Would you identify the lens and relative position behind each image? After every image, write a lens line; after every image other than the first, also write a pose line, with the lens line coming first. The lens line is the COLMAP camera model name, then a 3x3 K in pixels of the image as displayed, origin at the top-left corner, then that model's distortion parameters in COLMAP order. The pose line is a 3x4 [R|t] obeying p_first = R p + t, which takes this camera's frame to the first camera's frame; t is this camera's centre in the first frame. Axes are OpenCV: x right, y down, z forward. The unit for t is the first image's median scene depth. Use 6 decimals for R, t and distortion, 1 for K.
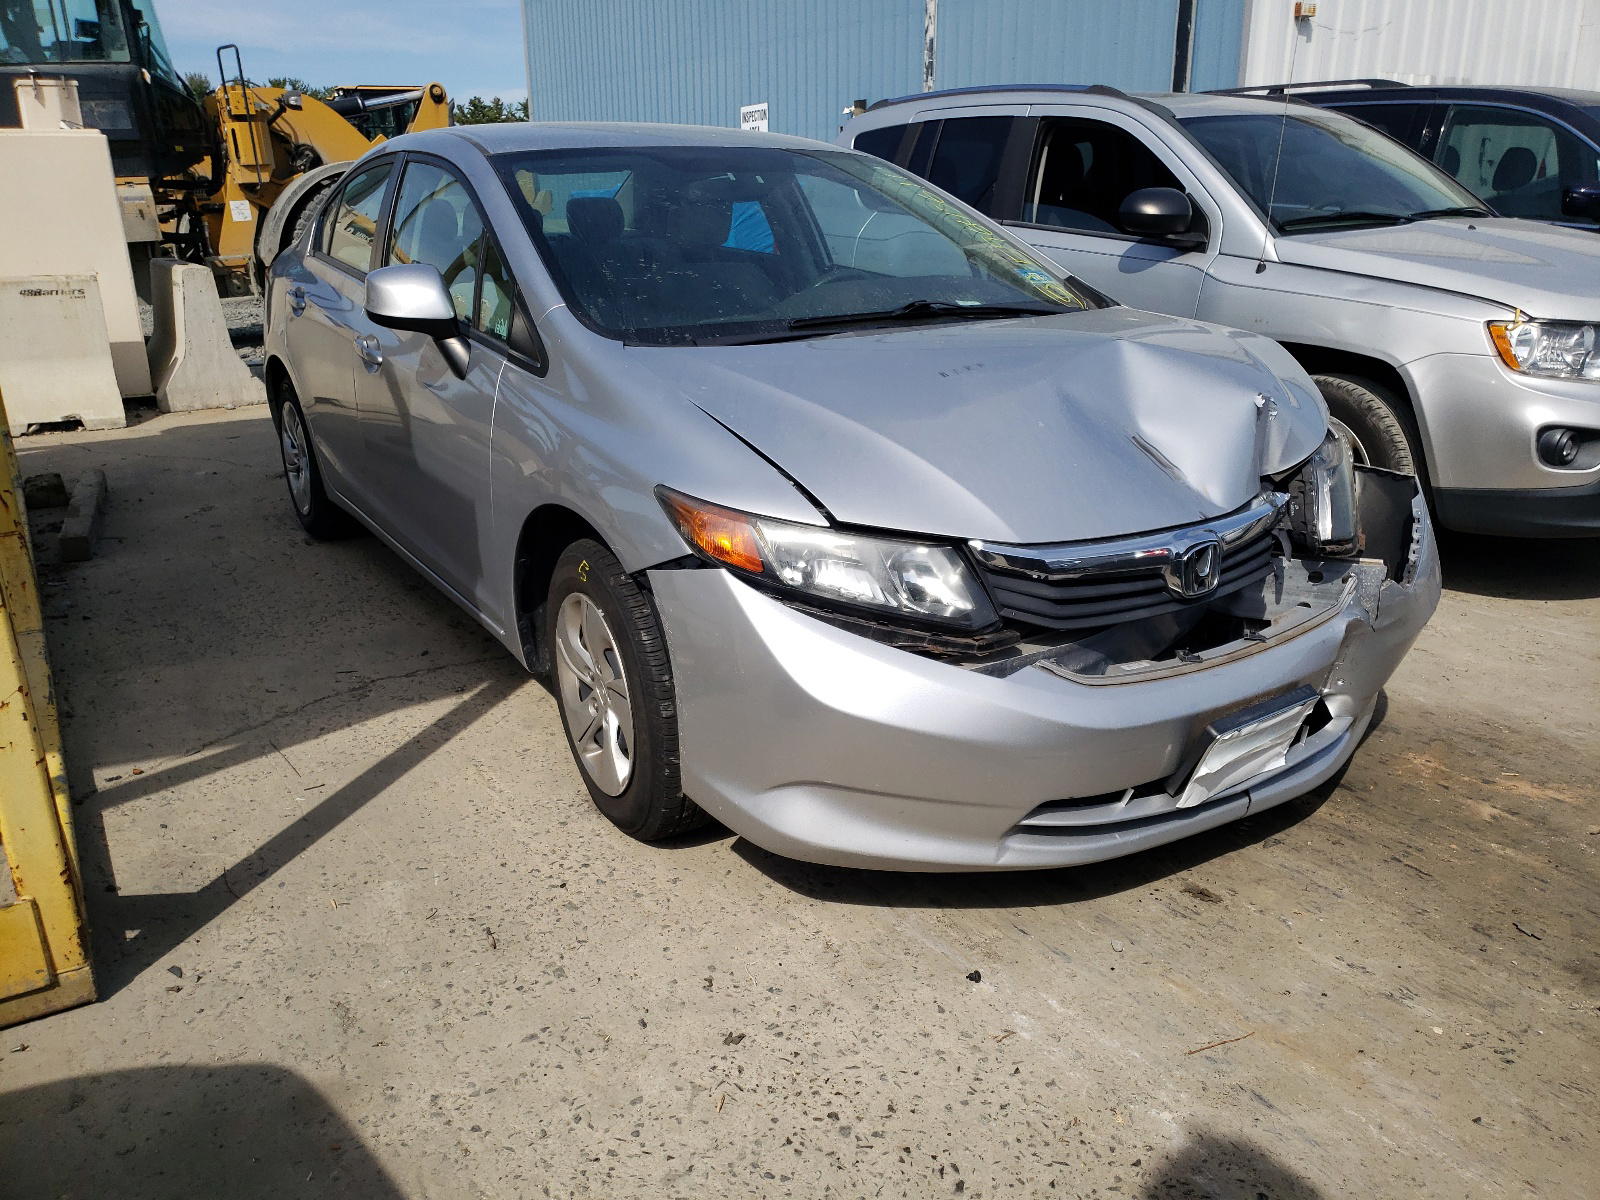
lens RADIAL K [[1240.5, 0, 800.0], [0, 1240.5, 600.0], [0, 0, 1]] dist [0.045547, -0.010597]
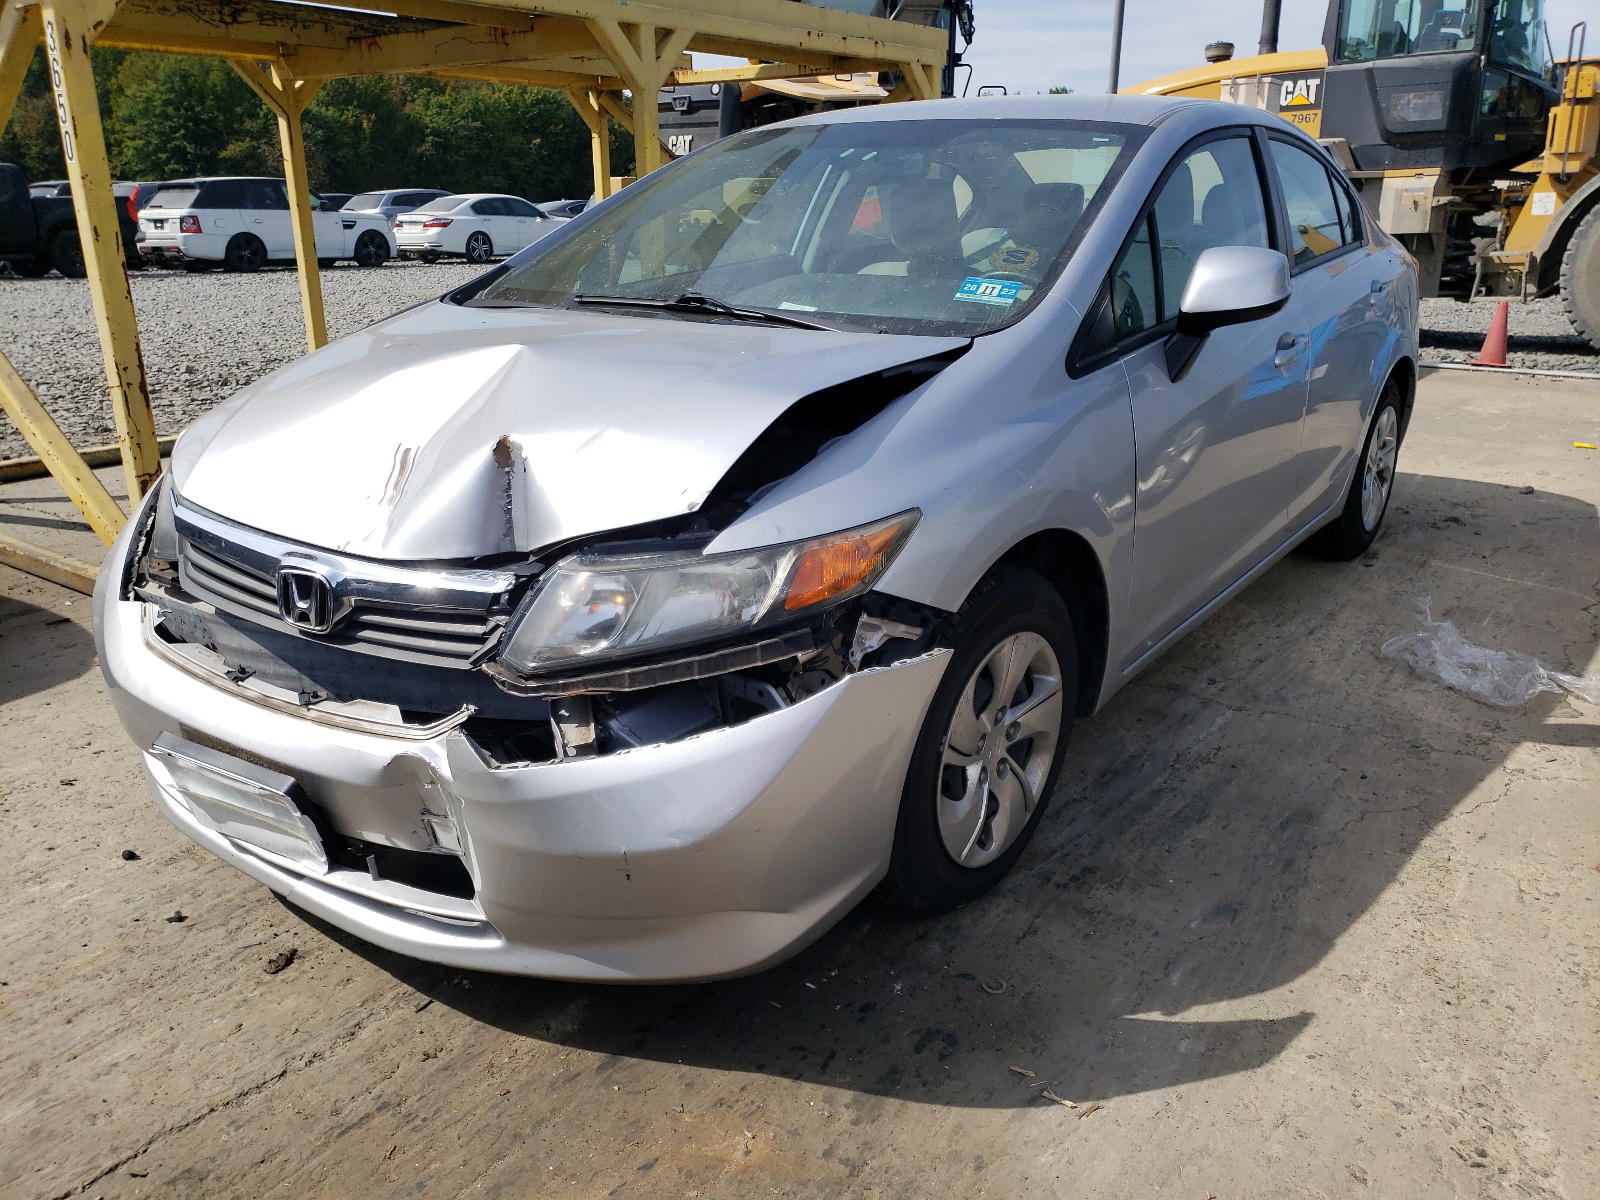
lens RADIAL K [[1240.5, 0, 800.0], [0, 1240.5, 600.0], [0, 0, 1]] dist [0.045547, -0.010597]
pose [[0.381153, 0.305682, -0.872514, 1.049595], [-0.302980, 0.932939, 0.194496, -0.257698], [0.873456, 0.190221, 0.448208, 0.793813]]
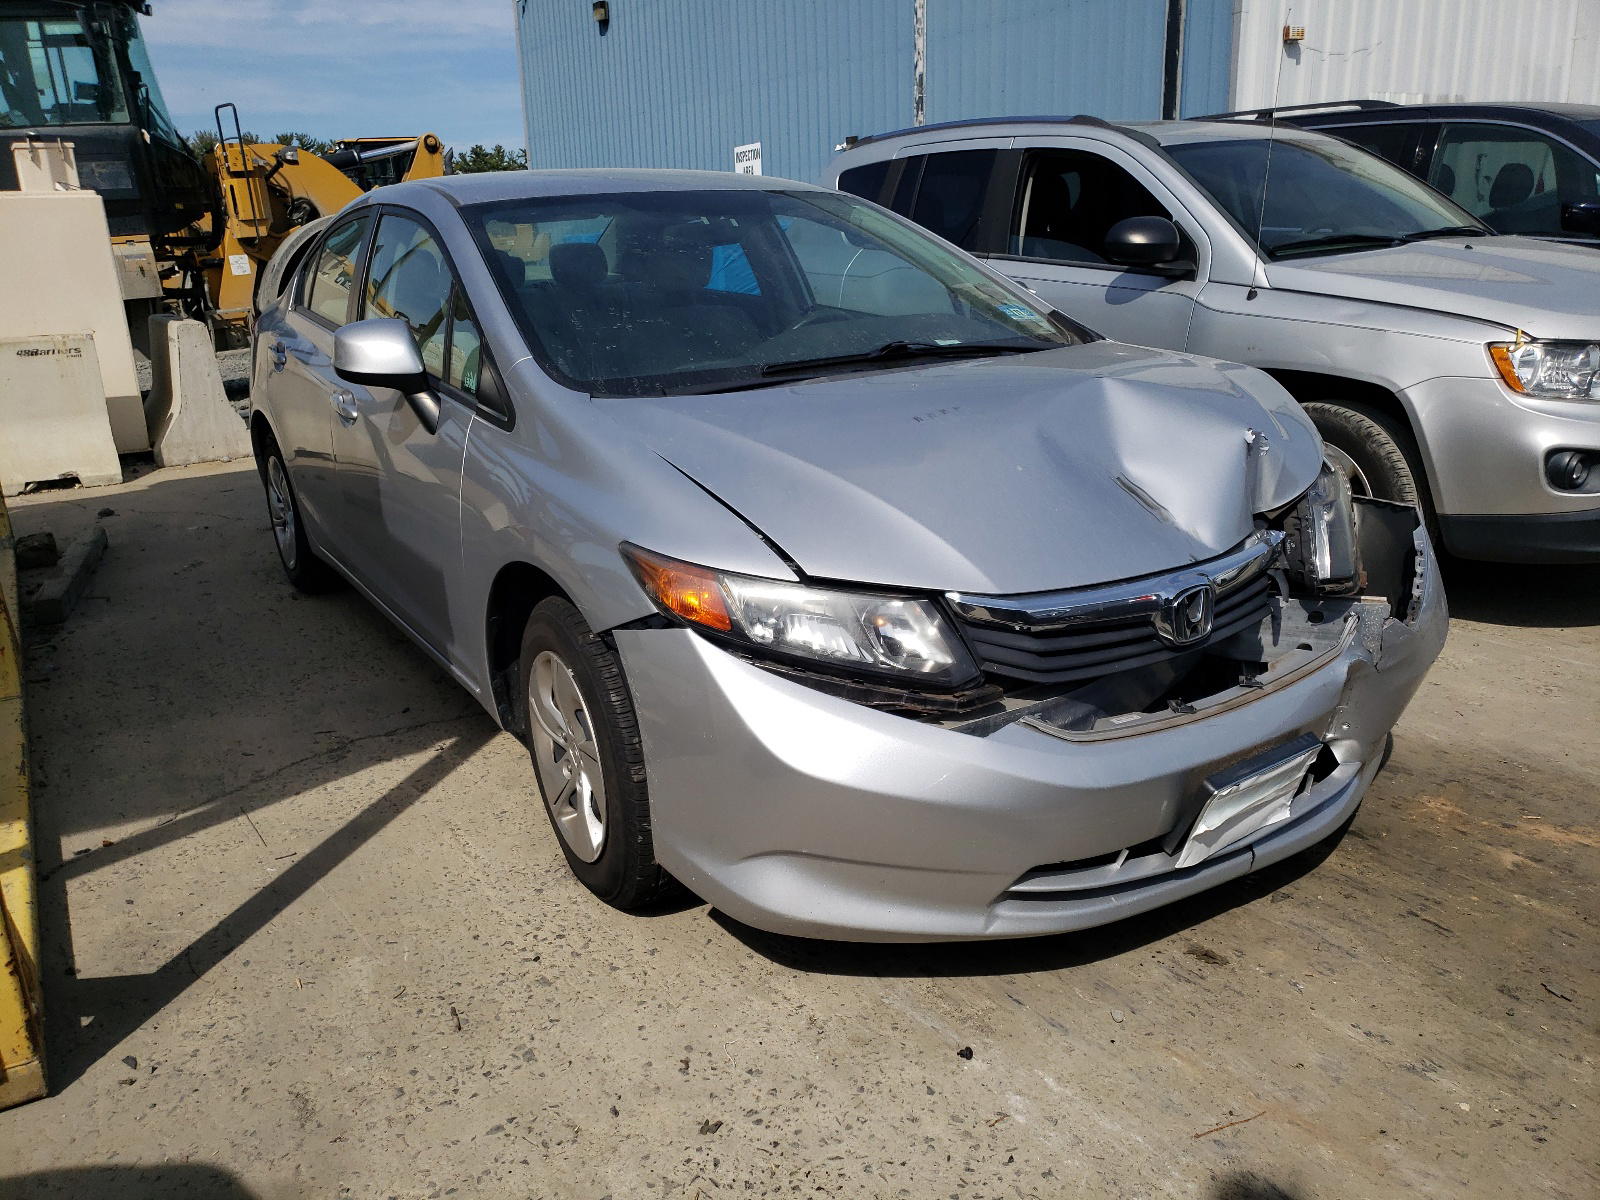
lens RADIAL K [[1239.2, 0, 782.8], [0, 1239.2, 593.8], [0, 0, 1]] dist [0.041624, 0.006478]
pose [[0.999510, -0.024594, -0.019360, 0.023018], [0.023997, 0.999247, -0.030476, -0.016527], [0.020094, 0.029996, 0.999348, 0.034003]]
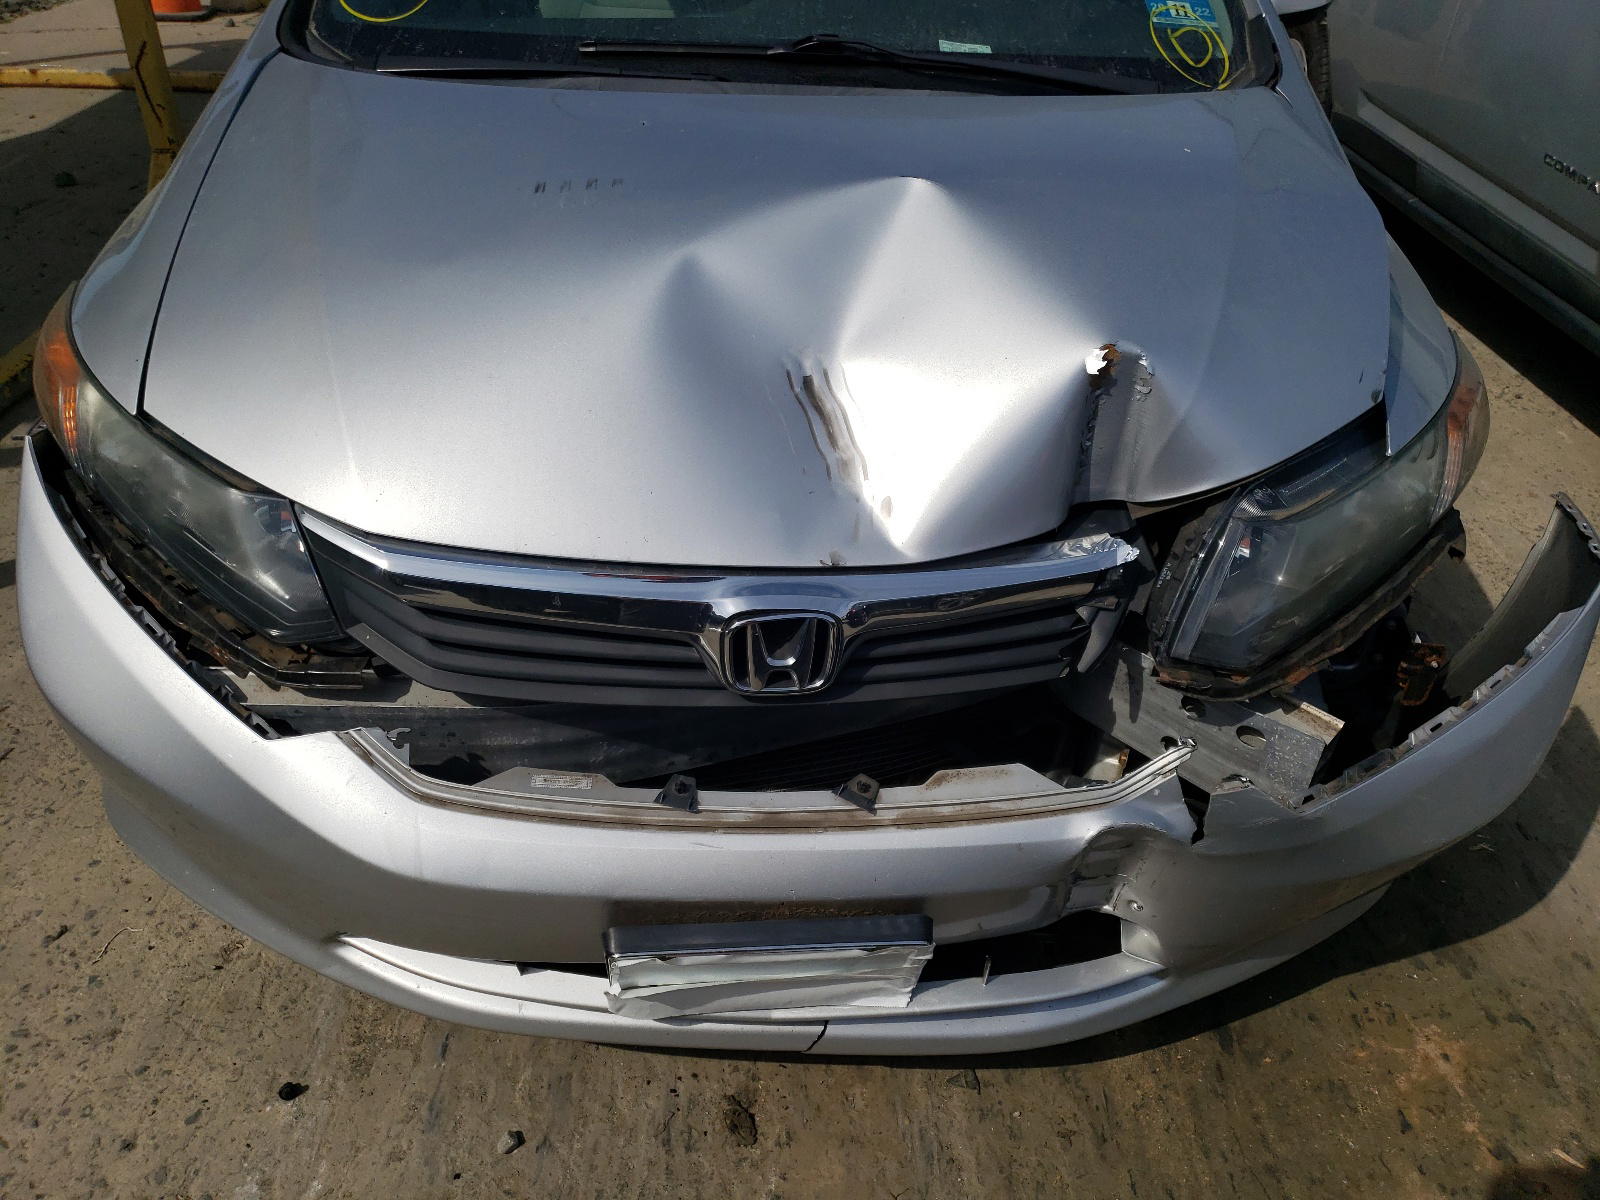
lens RADIAL K [[1240.5, 0, 800.0], [0, 1240.5, 600.0], [0, 0, 1]] dist [0.045547, -0.010597]
pose [[0.847481, 0.327895, -0.417445, 0.477504], [-0.211039, 0.929711, 0.301827, -0.185068], [0.487071, -0.167695, 0.857111, 0.472280]]
